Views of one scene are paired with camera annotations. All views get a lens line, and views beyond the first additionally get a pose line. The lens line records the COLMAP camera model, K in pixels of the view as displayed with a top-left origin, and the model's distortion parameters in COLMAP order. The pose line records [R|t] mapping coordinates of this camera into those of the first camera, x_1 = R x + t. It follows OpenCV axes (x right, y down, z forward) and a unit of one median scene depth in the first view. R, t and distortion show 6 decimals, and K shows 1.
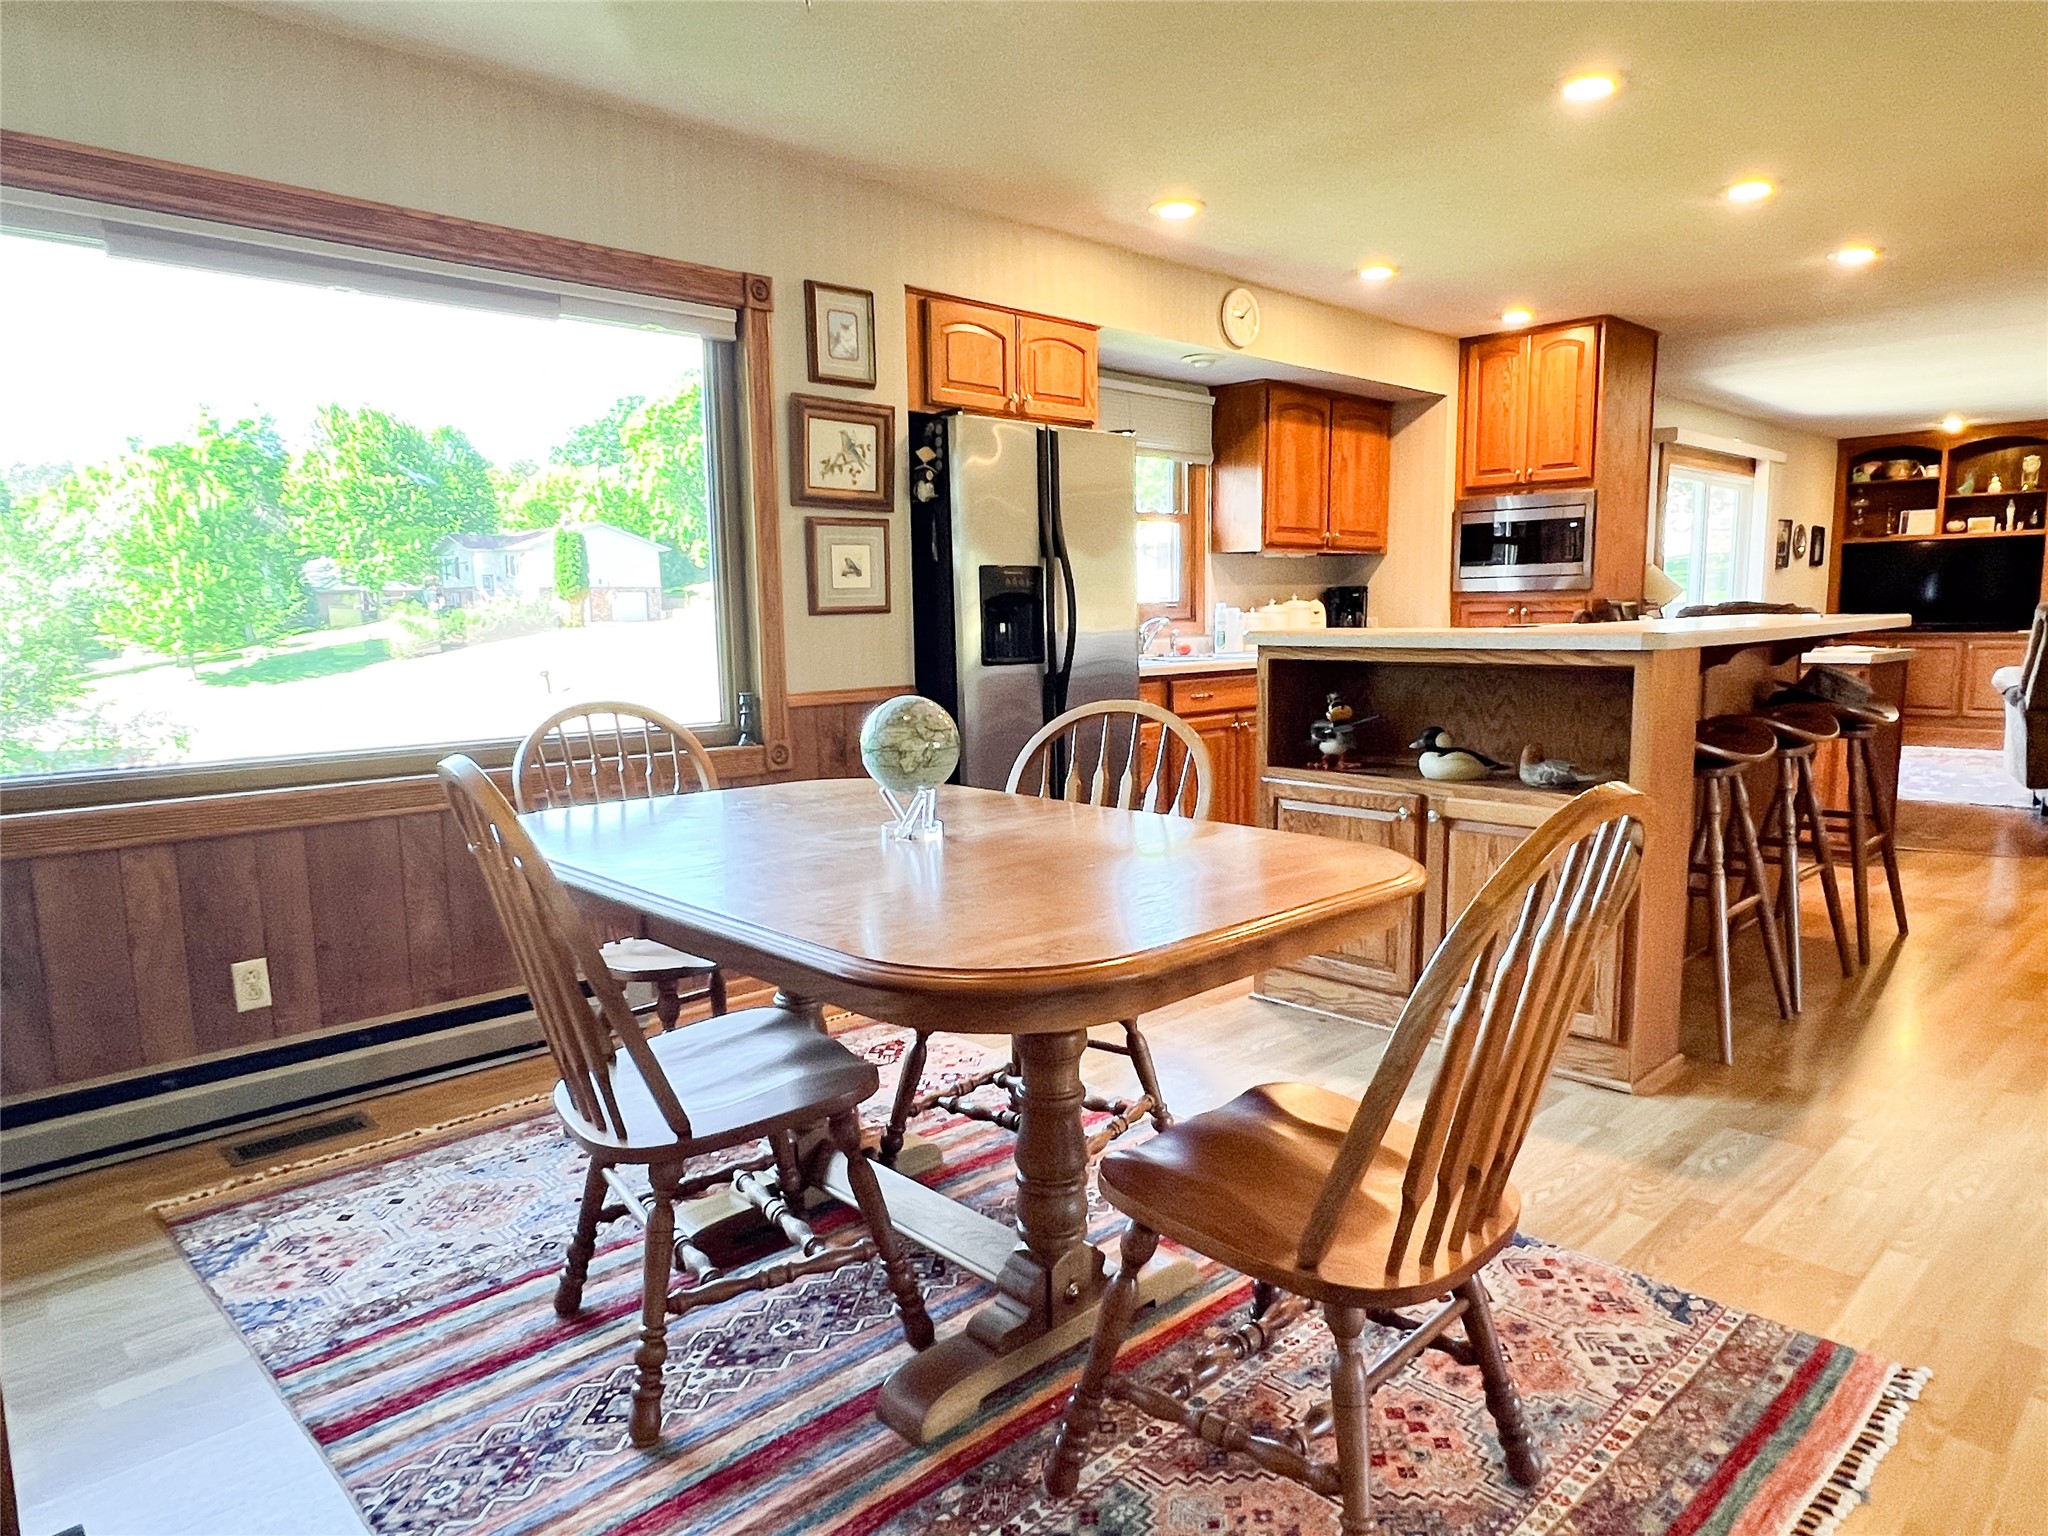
lens RADIAL K [[1279.2, 0, 1021.9], [0, 1279.2, 789.6], [0, 0, 1]] dist [-0.001749, -0.000854]
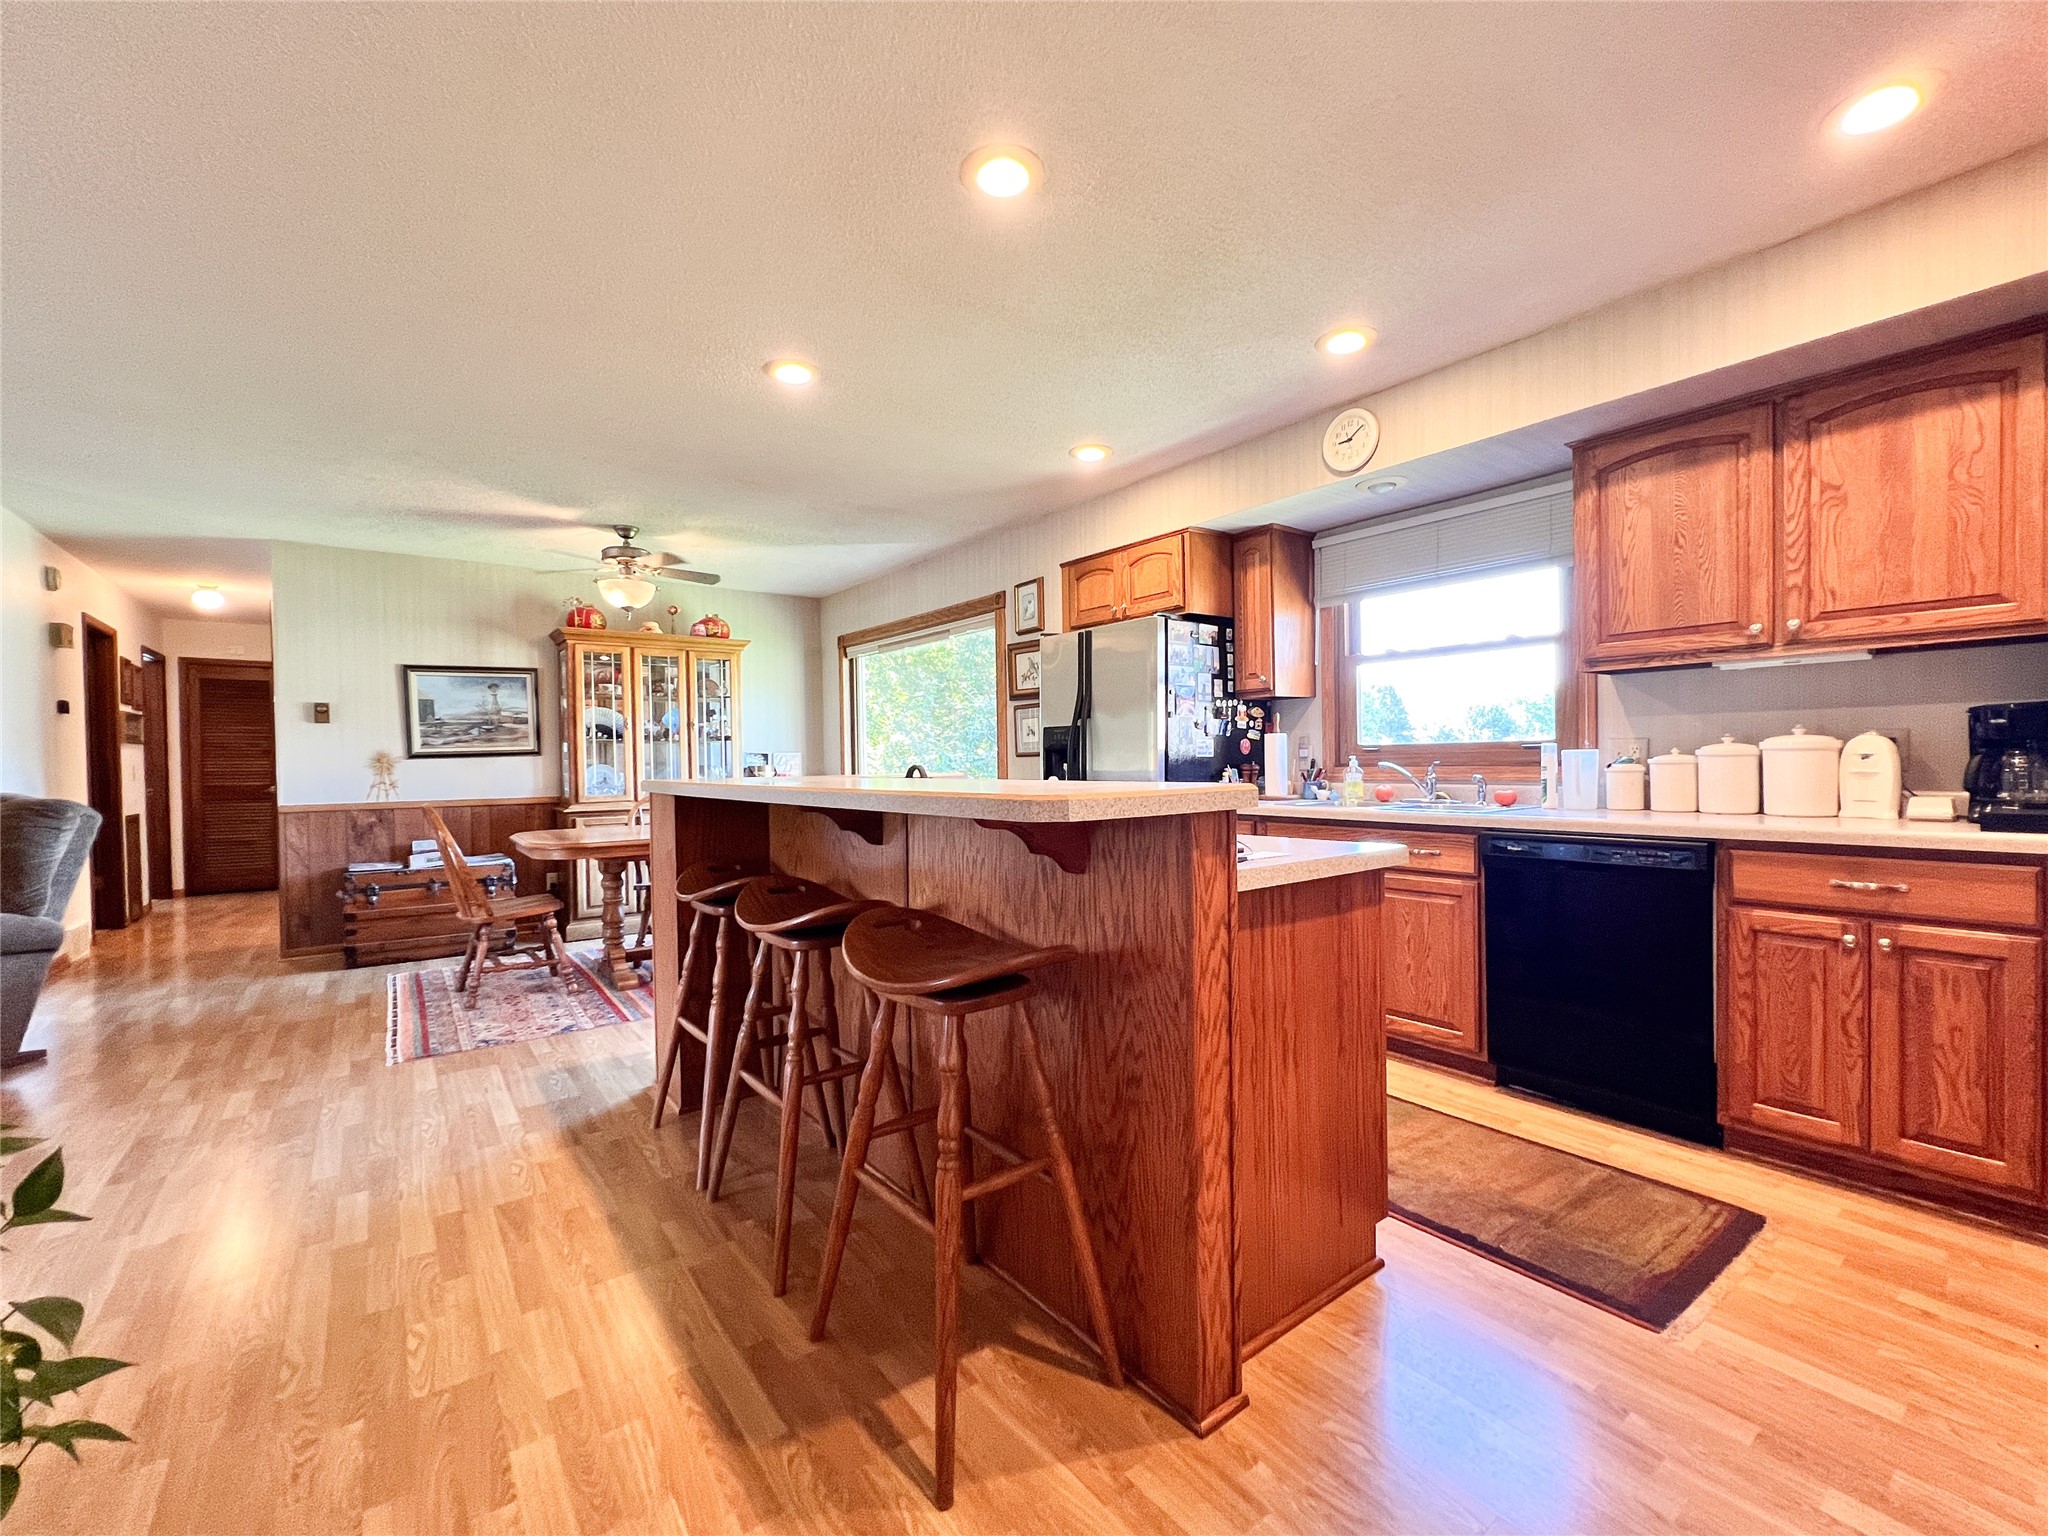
lens RADIAL K [[870.2, 0, 1024.9], [0, 870.2, 770.5], [0, 0, 1]] dist [-0.004904, 0.001697]
pose [[-0.119779, 0.031273, -0.992308, 1.090879], [-0.124158, 0.991185, 0.046225, -0.175080], [0.985006, 0.128740, -0.114841, 1.147592]]
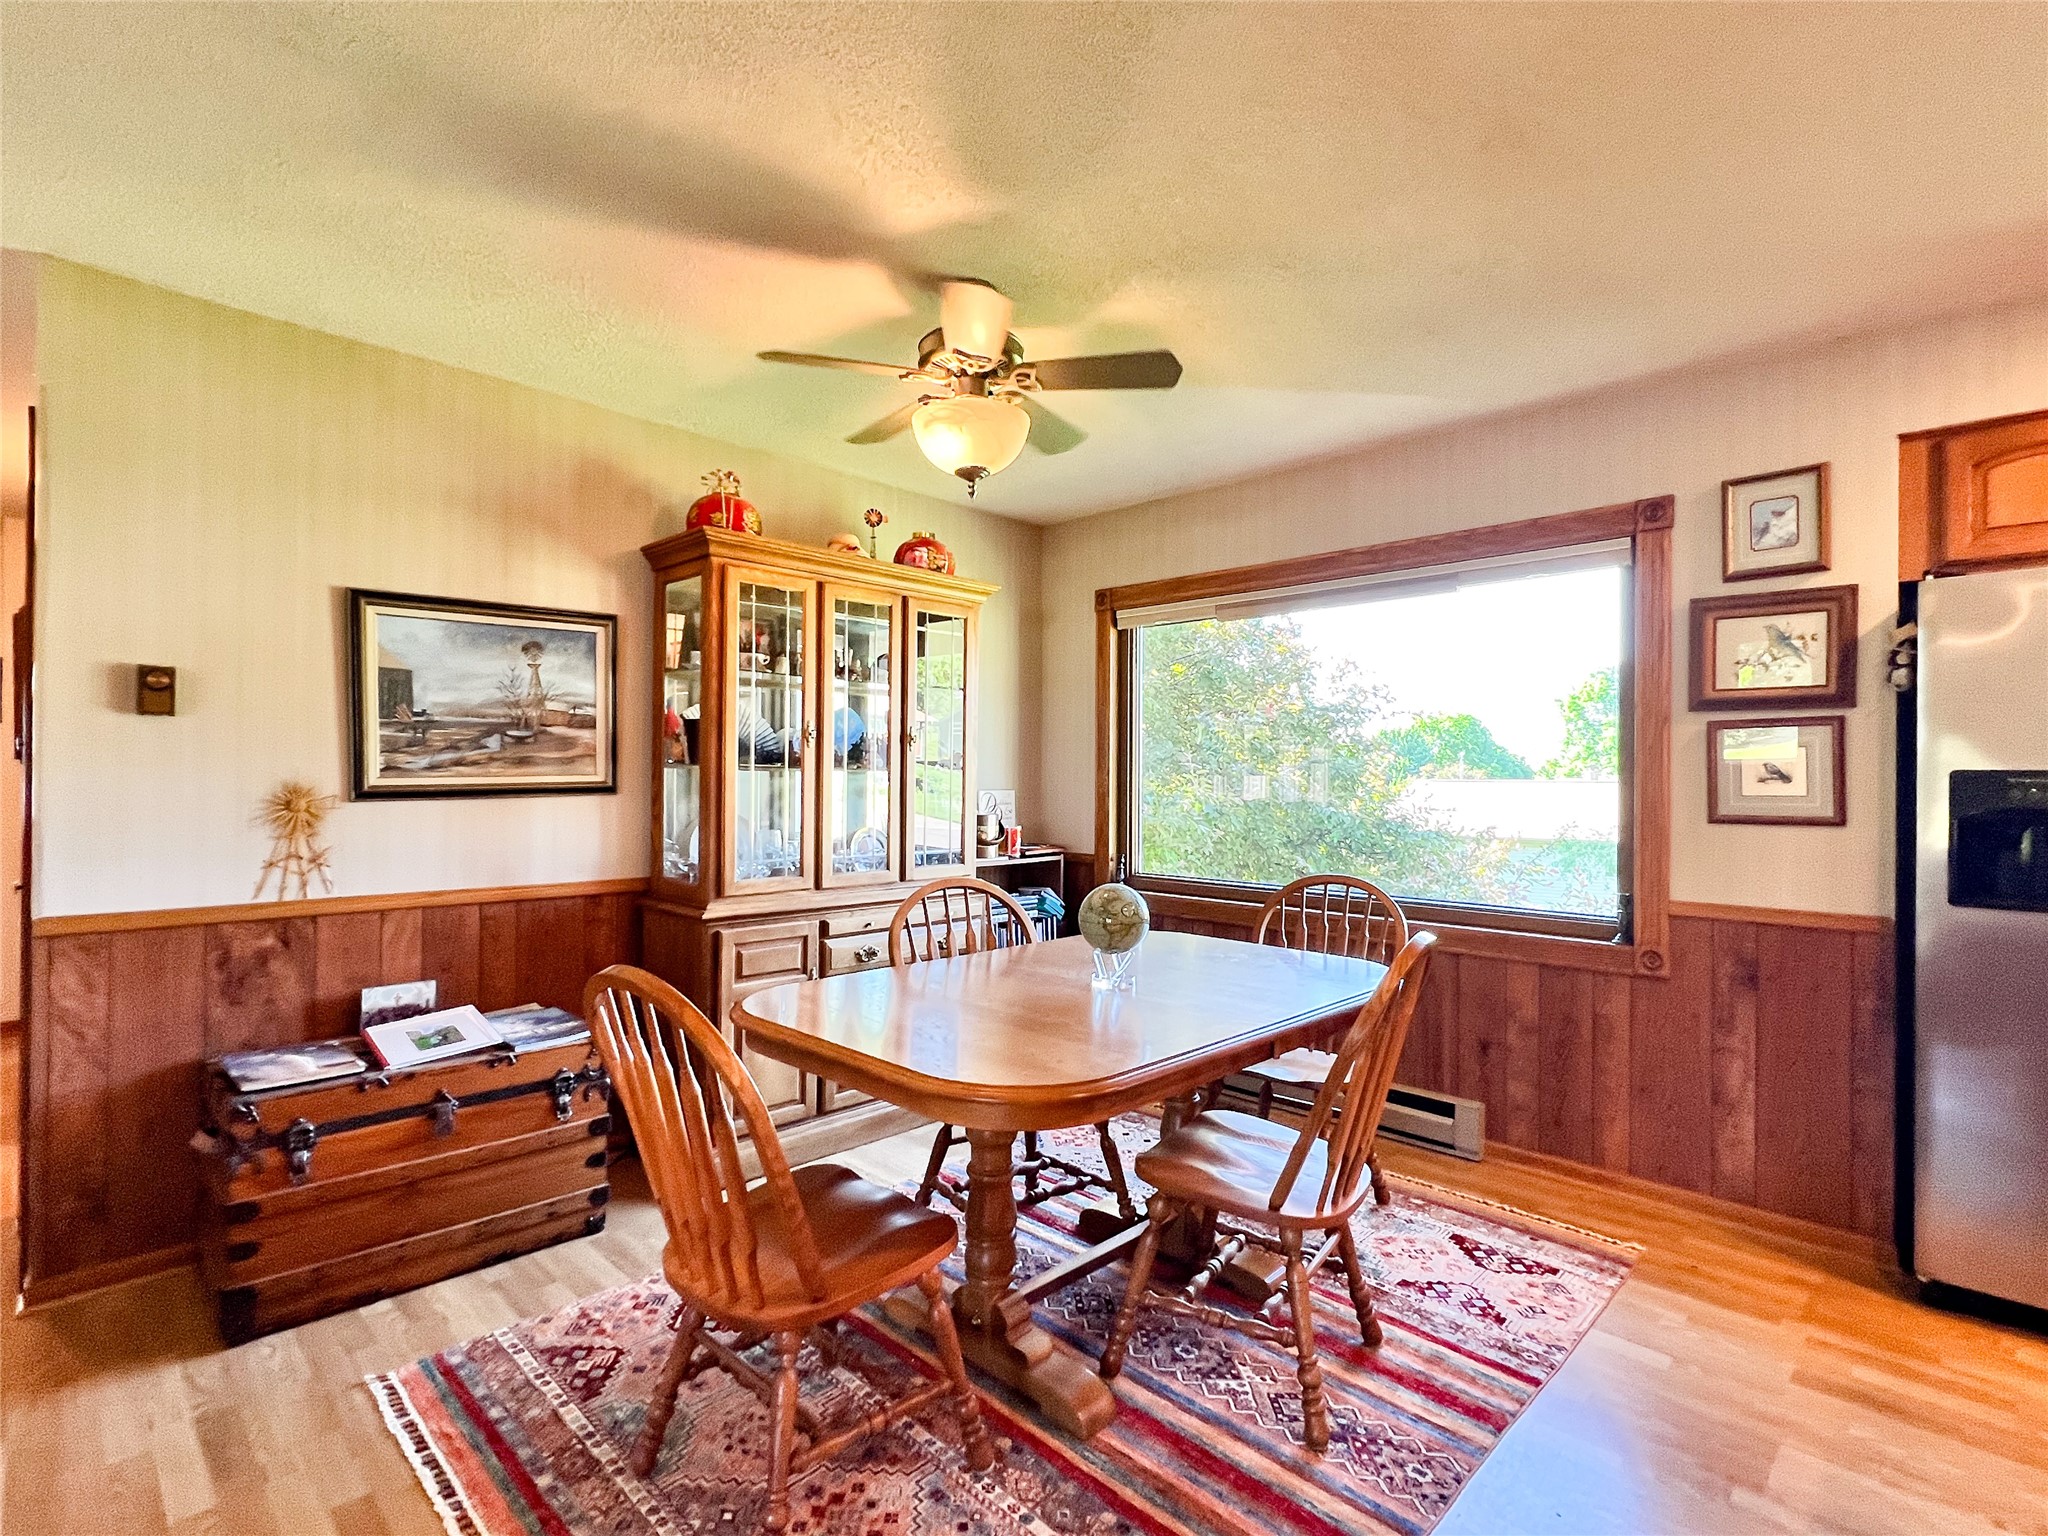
lens RADIAL K [[991.8, 0, 1026.1], [0, 991.8, 772.2], [0, 0, 1]] dist [-0.006291, 0.002672]
pose [[0.028060, 0.009671, -0.999559, 0.546677], [-0.147312, 0.989075, 0.005434, -0.101479], [0.988692, 0.147095, 0.029178, 0.465895]]
